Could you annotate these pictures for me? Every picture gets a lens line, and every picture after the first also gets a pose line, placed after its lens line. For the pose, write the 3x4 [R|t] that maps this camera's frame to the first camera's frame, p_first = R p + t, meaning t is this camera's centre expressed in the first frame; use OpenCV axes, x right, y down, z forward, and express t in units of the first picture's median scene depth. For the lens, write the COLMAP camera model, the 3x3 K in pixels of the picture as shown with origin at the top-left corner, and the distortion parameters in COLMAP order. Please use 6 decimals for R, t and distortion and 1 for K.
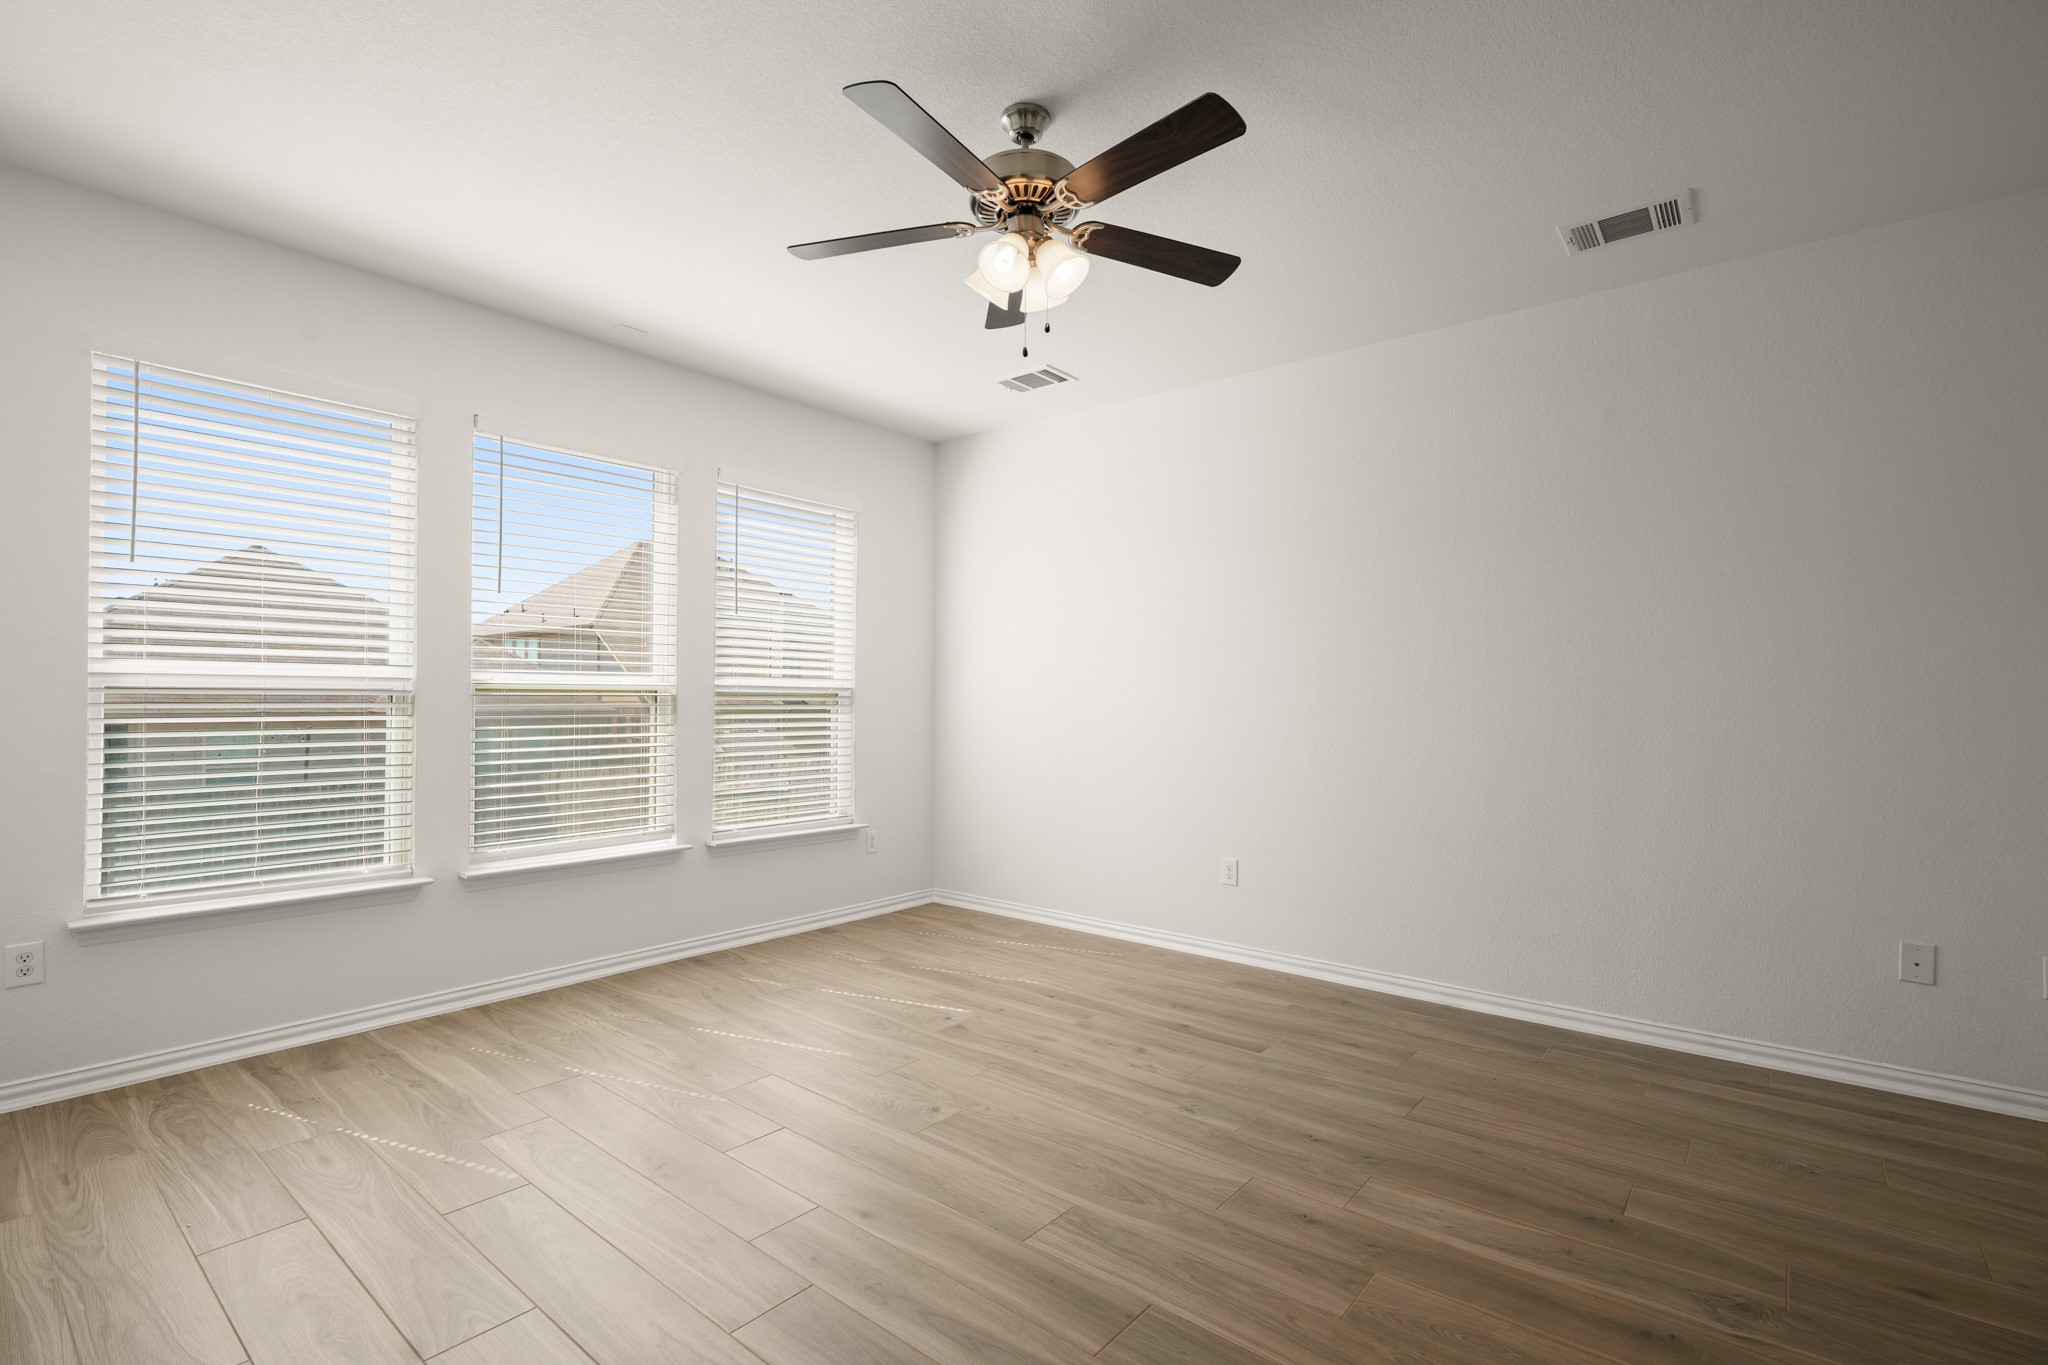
lens RADIAL K [[930.4, 0, 1030.7], [0, 930.4, 691.3], [0, 0, 1]] dist [-0.002817, -0.000067]
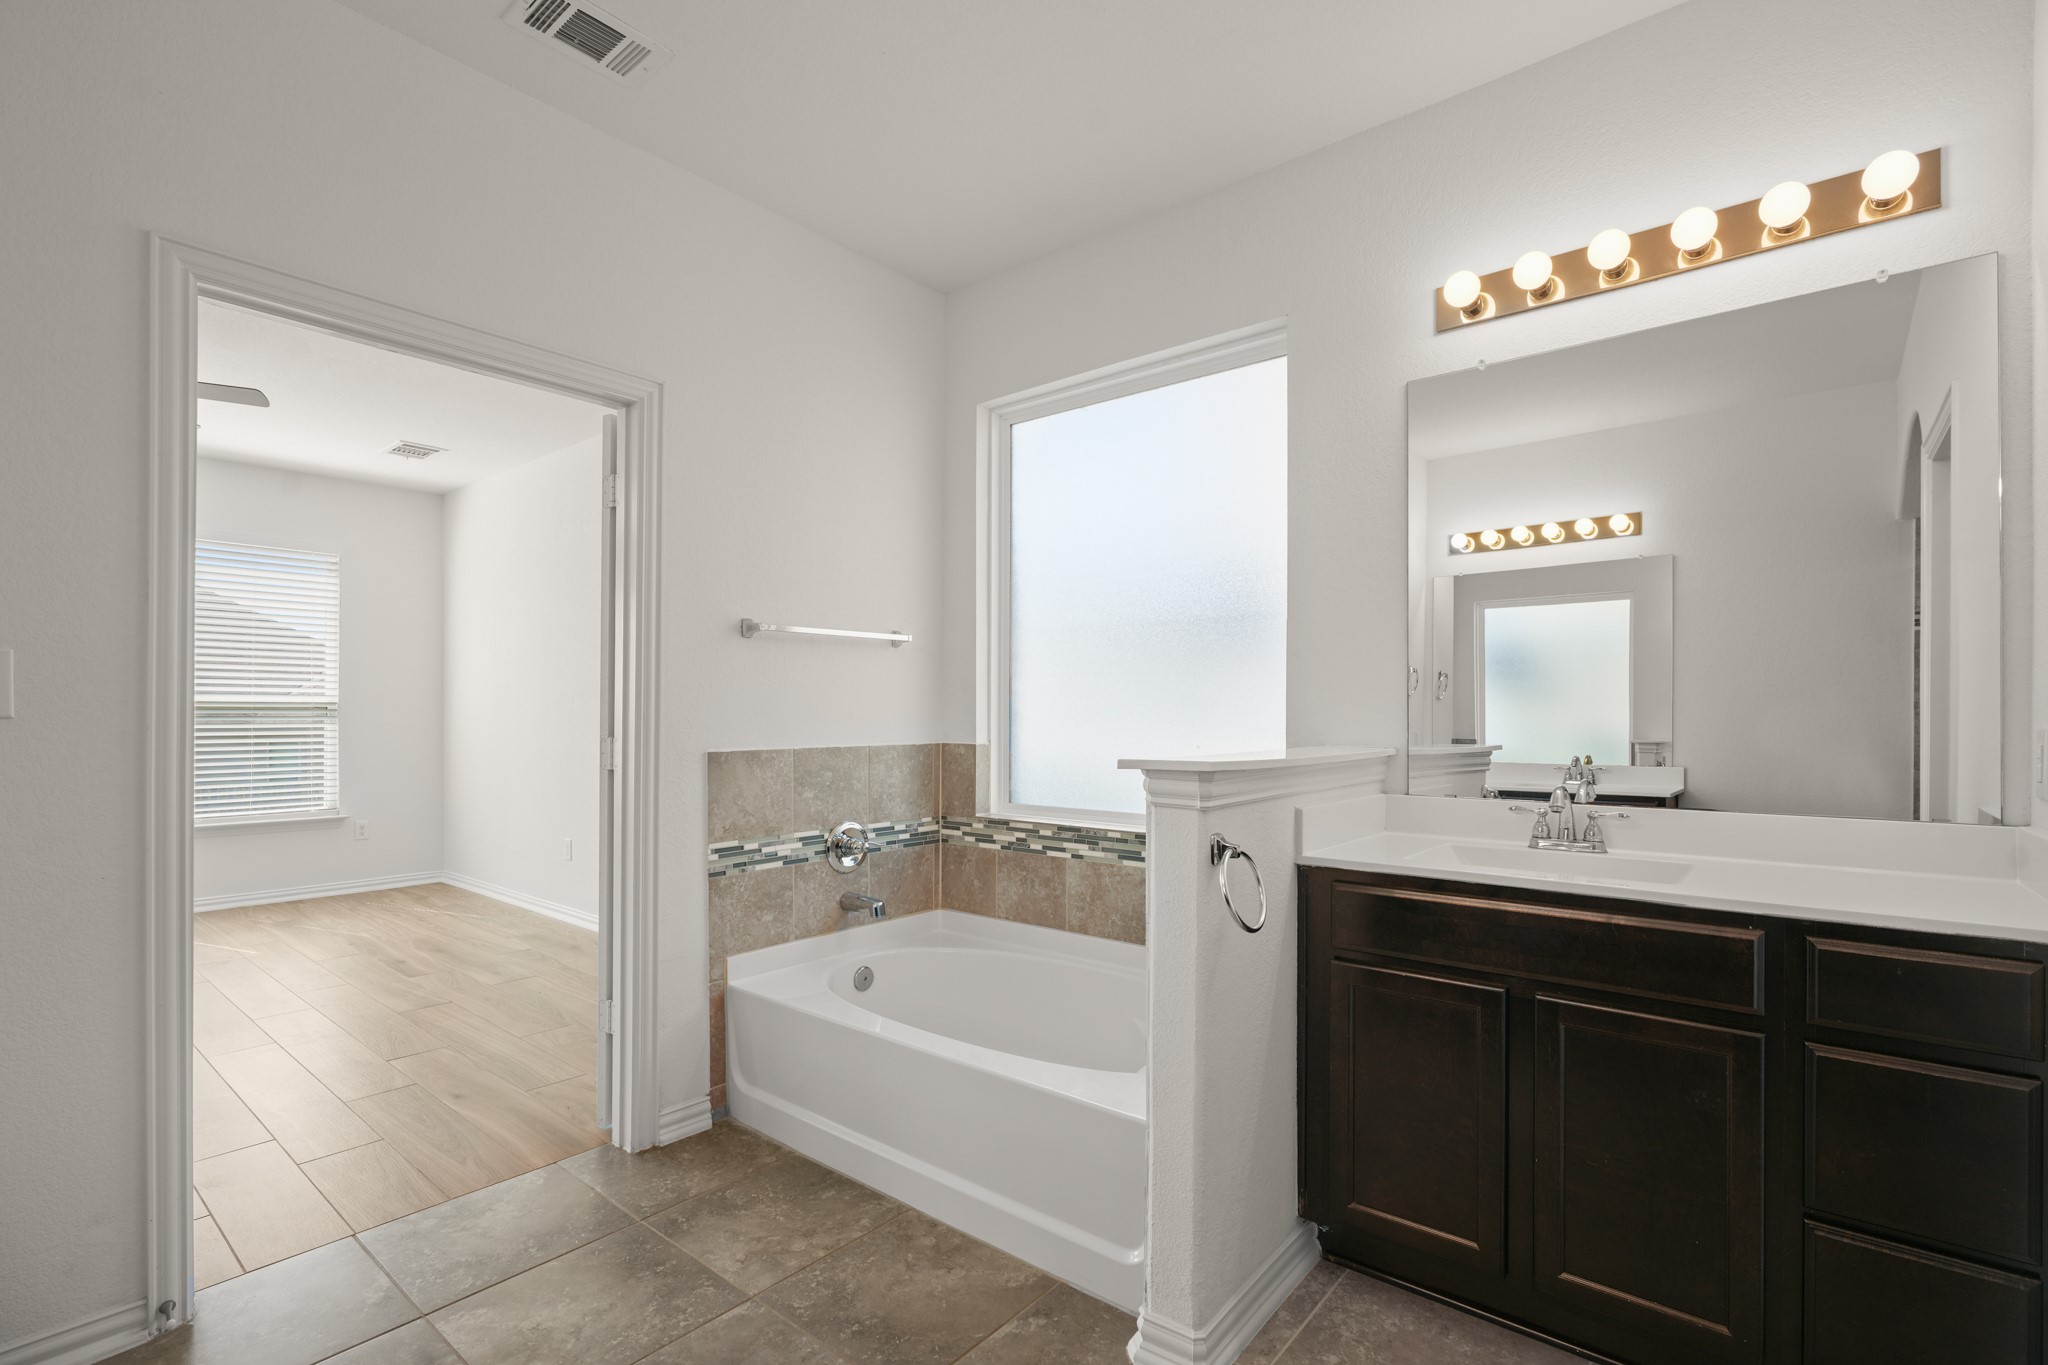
lens RADIAL K [[925.0, 0, 1025.7], [0, 925.0, 718.2], [0, 0, 1]] dist [-0.000346, 0.000034]
pose [[0.999961, -0.004889, -0.007375, 1.049748], [0.005026, 0.999812, 0.018744, -0.001501], [0.007282, -0.018781, 0.999797, -0.282734]]
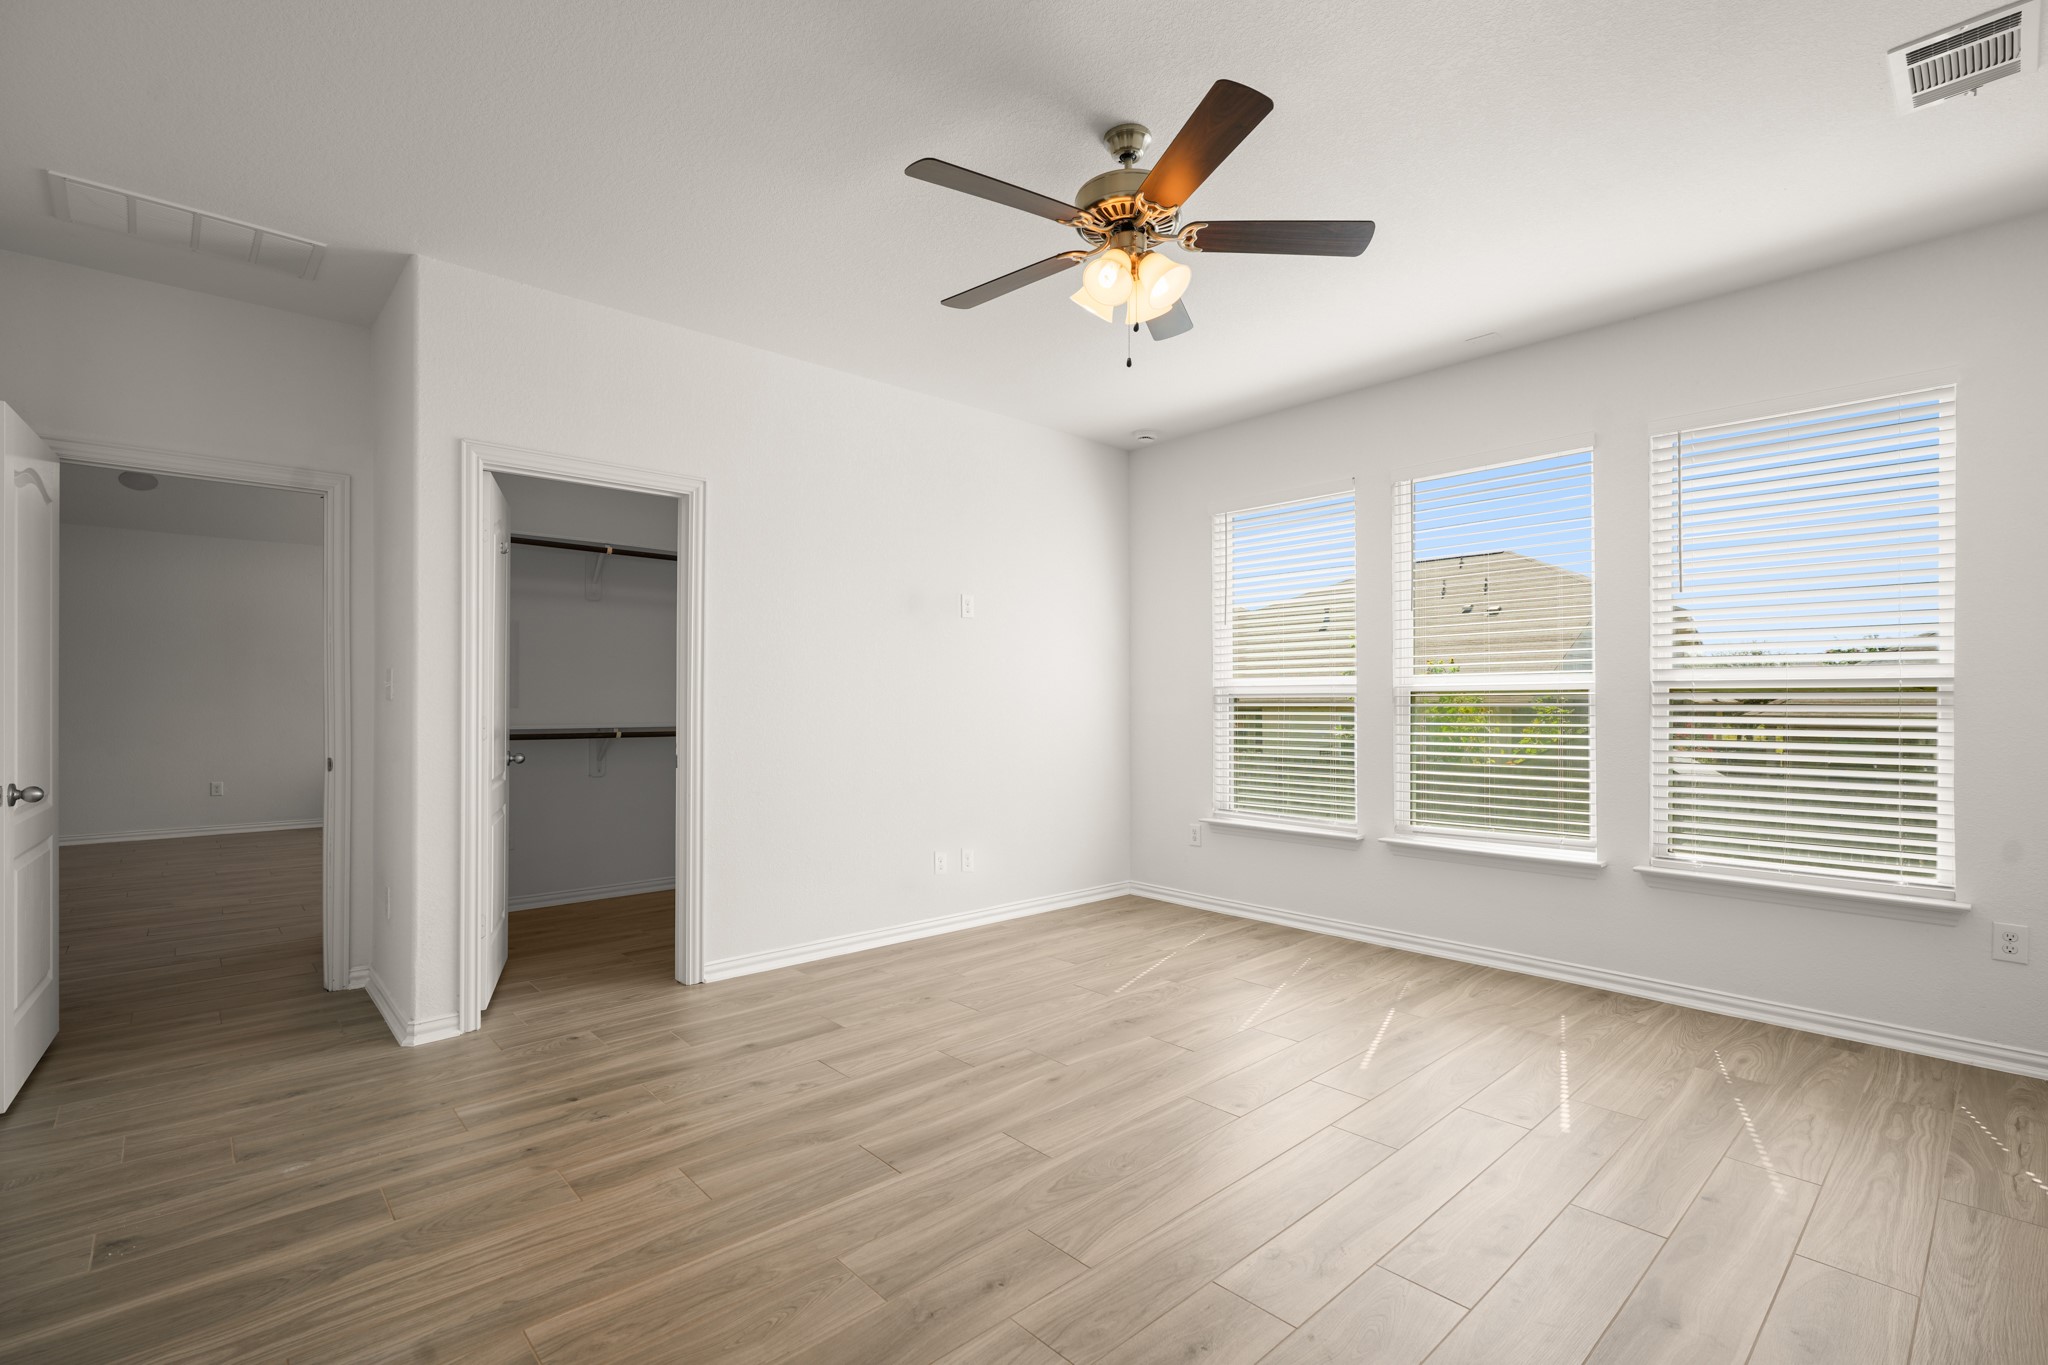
lens RADIAL K [[930.4, 0, 1030.7], [0, 930.4, 691.3], [0, 0, 1]] dist [-0.002817, -0.000067]
pose [[-0.137972, -0.016467, -0.990299, 0.728375], [0.009791, 0.999790, -0.017989, 0.015717], [0.990388, -0.012178, -0.137782, 0.722818]]
